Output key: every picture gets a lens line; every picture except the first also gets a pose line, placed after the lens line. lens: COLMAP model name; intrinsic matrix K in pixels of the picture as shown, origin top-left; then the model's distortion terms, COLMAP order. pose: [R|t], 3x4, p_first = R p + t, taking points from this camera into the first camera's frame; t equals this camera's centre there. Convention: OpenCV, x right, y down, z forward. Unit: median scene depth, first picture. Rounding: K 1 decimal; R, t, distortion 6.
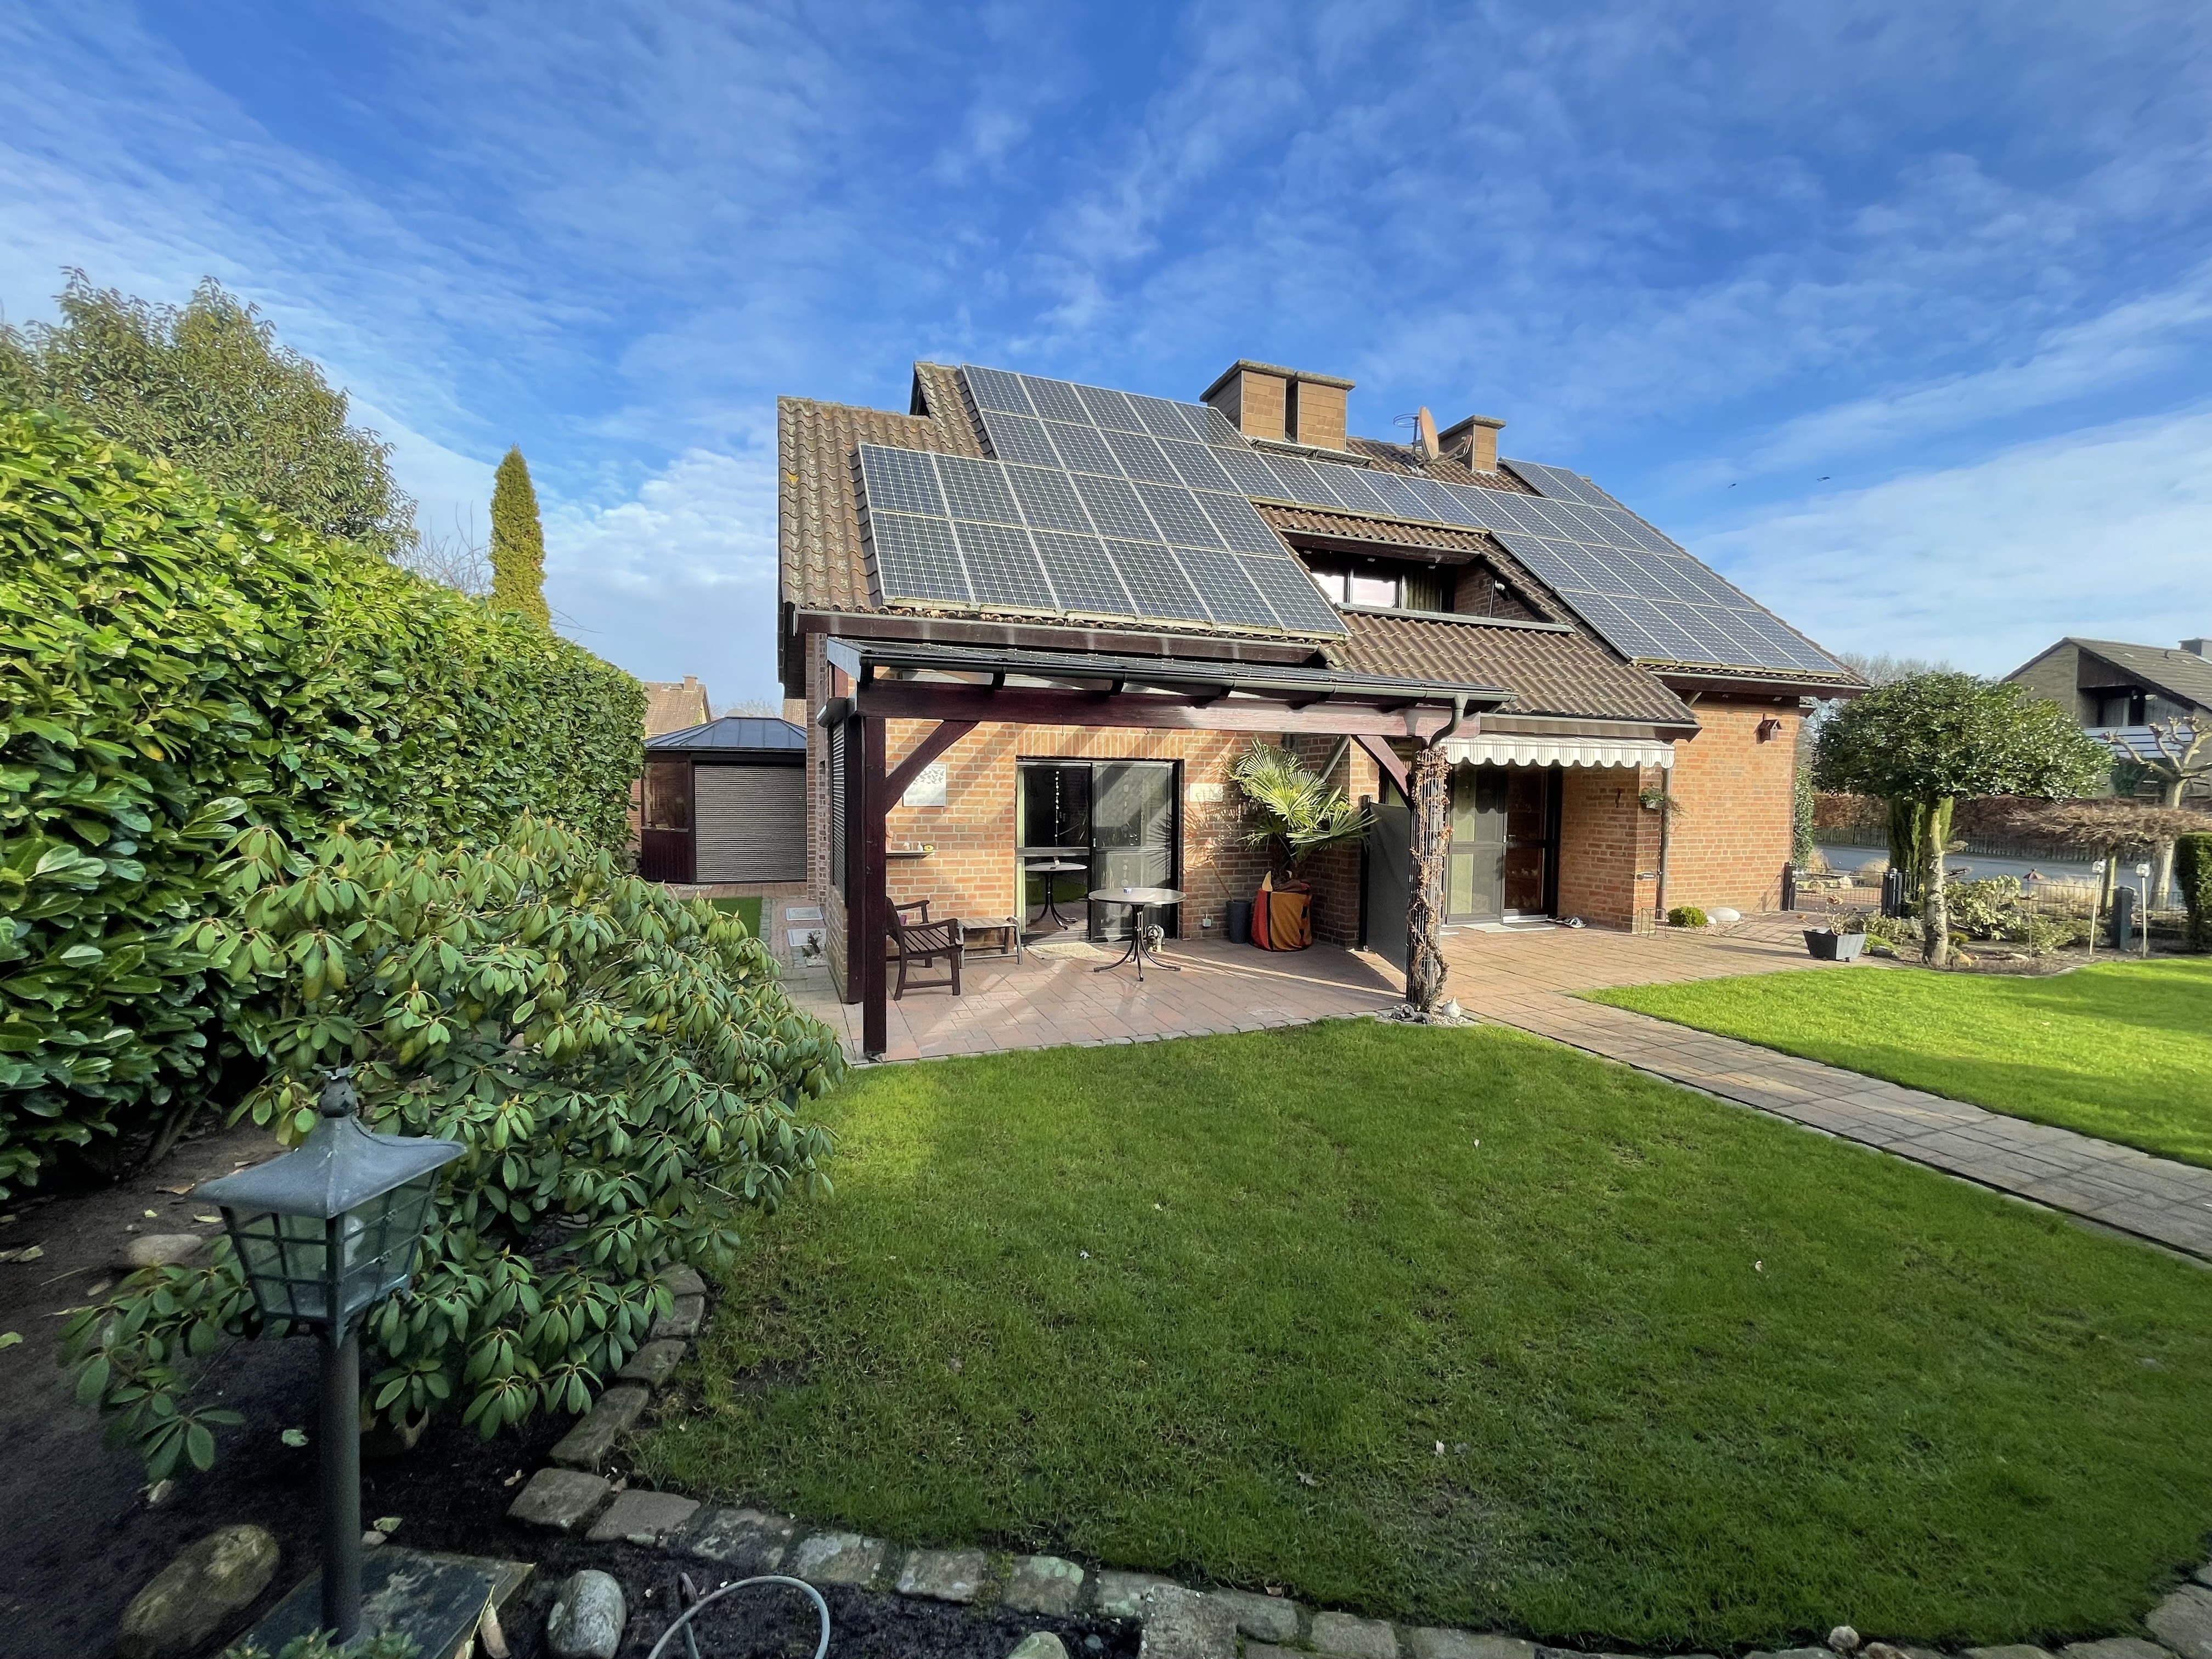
lens RADIAL K [[899.4, 0, 1106.1], [0, 899.4, 834.7], [0, 0, 1]] dist [-0.000975, -0.000134]
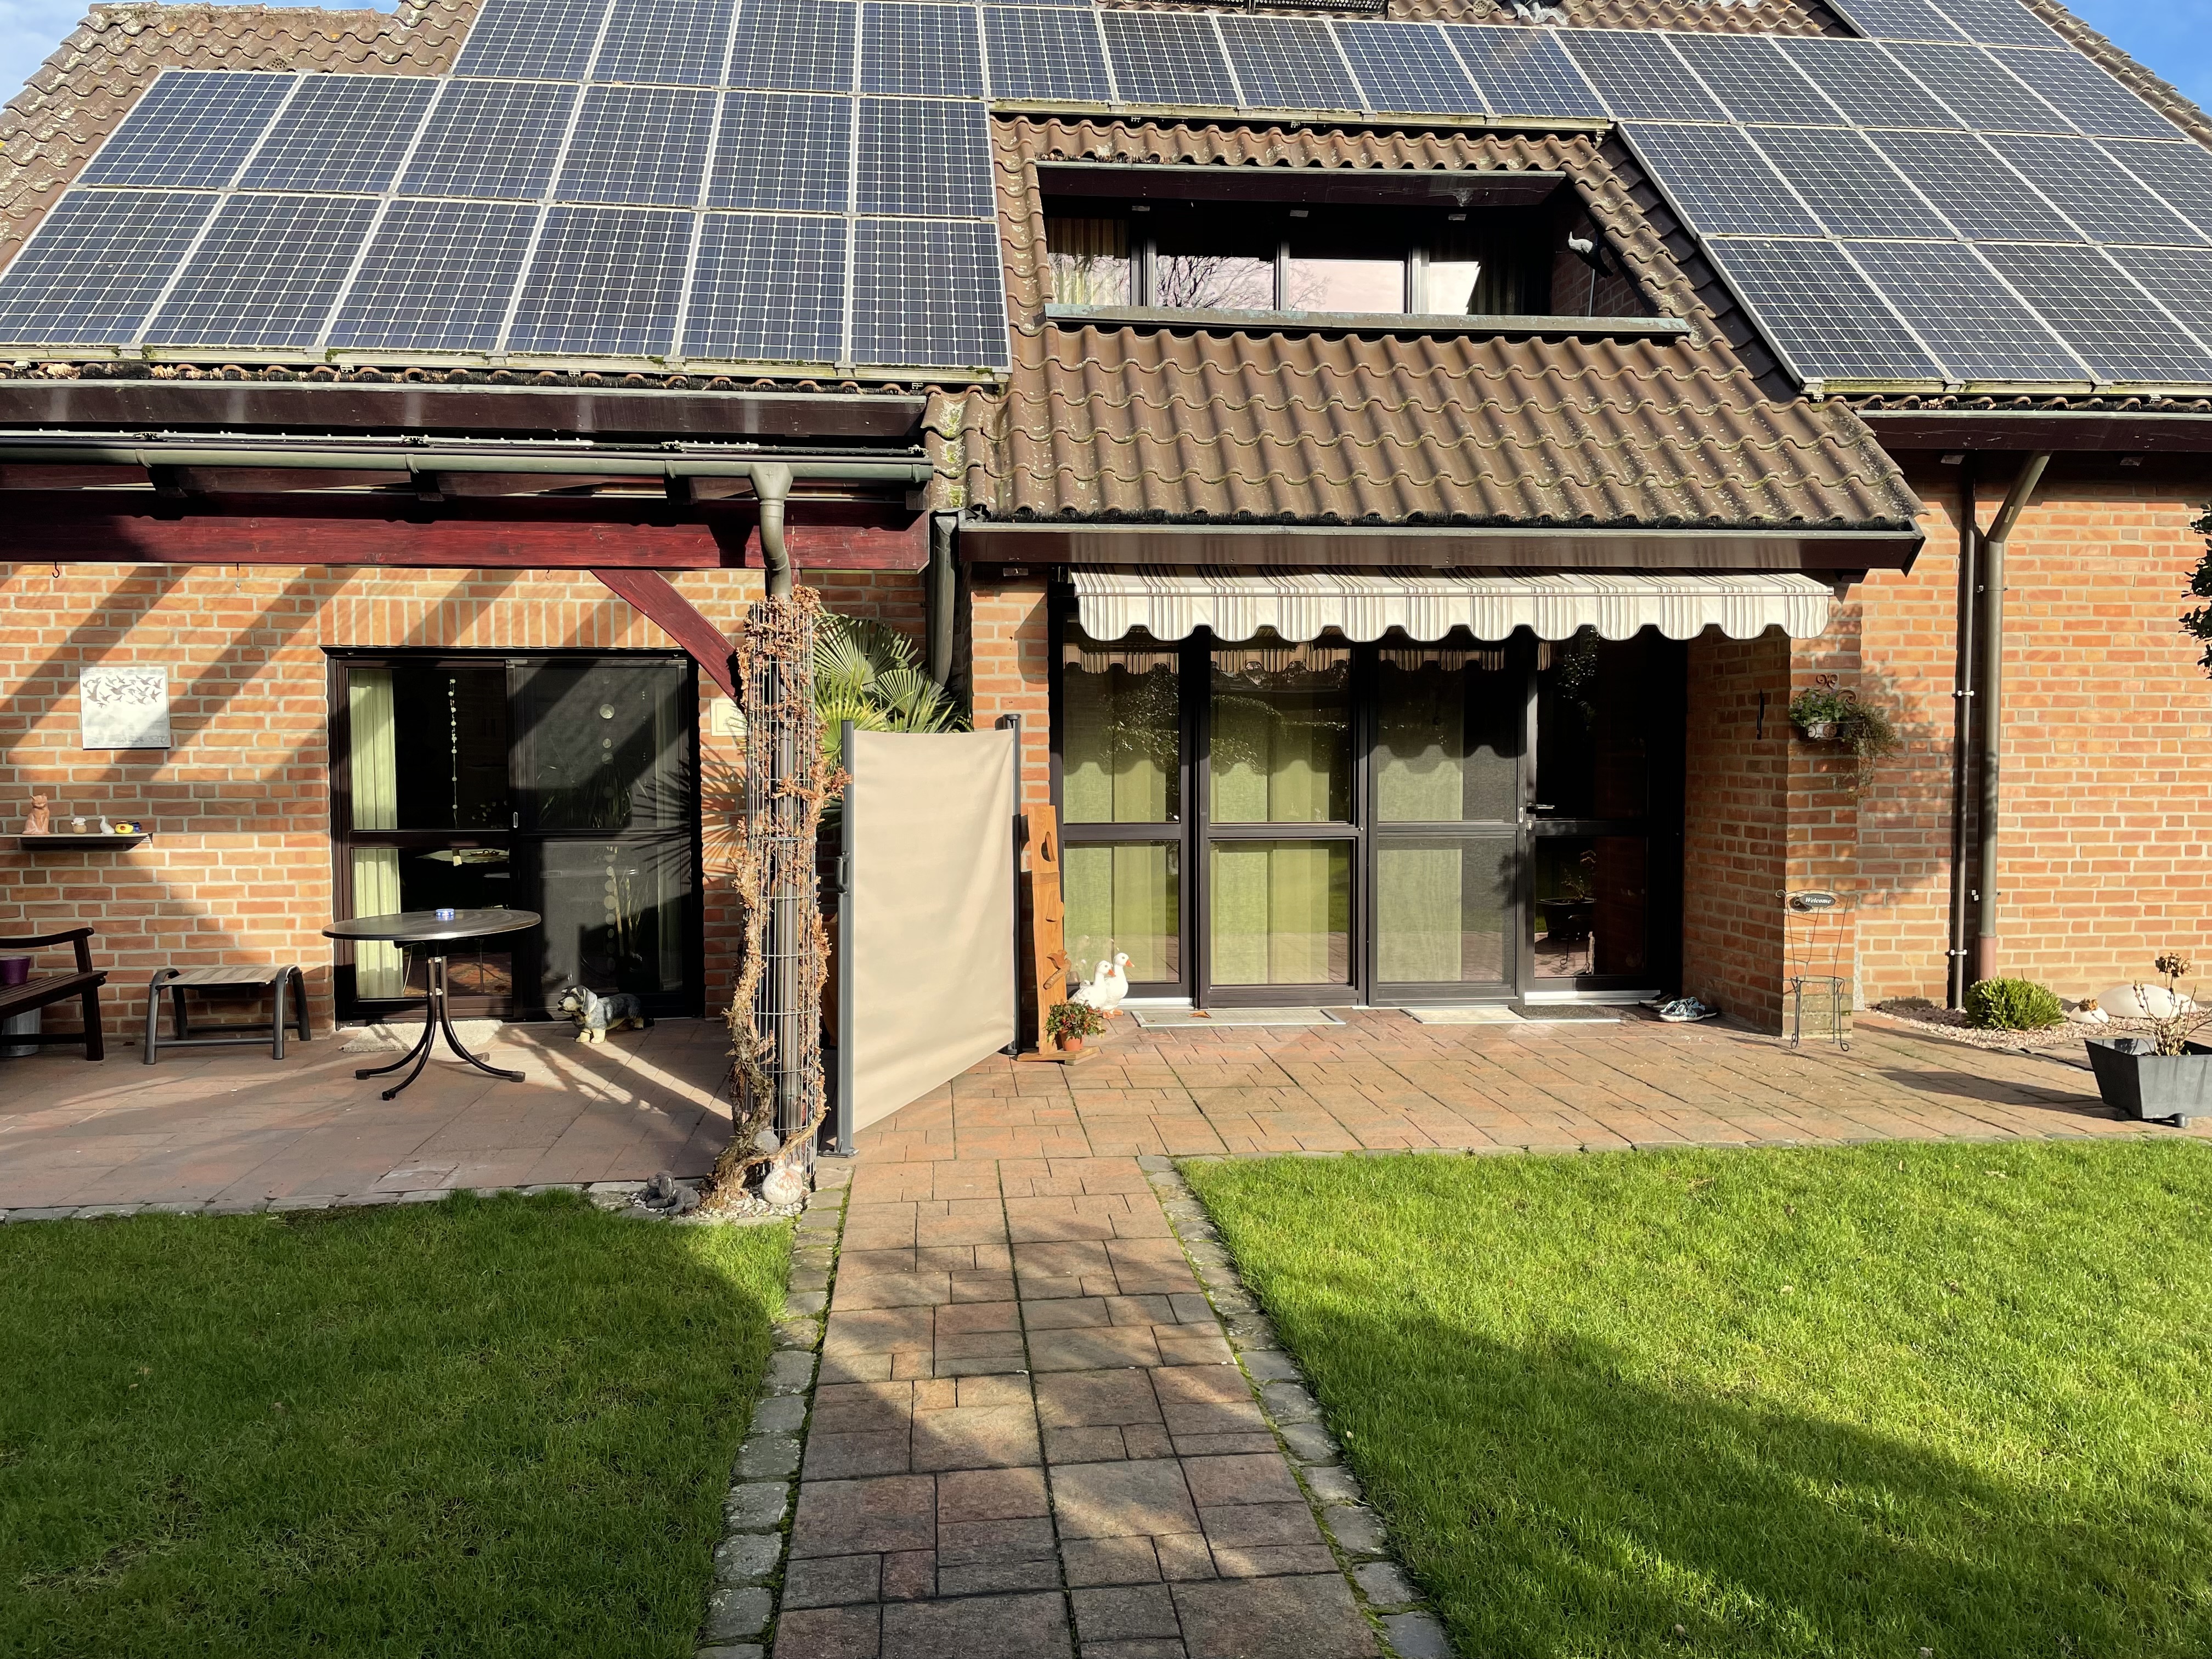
lens RADIAL K [[1686.9, 0, 1108.9], [0, 1686.9, 827.3], [0, 0, 1]] dist [0.042000, -0.028339]
pose [[0.969118, -0.001393, -0.246592, 0.564824], [0.000401, 0.999992, -0.004070, 0.017426], [0.246596, 0.003845, 0.969111, 0.182591]]
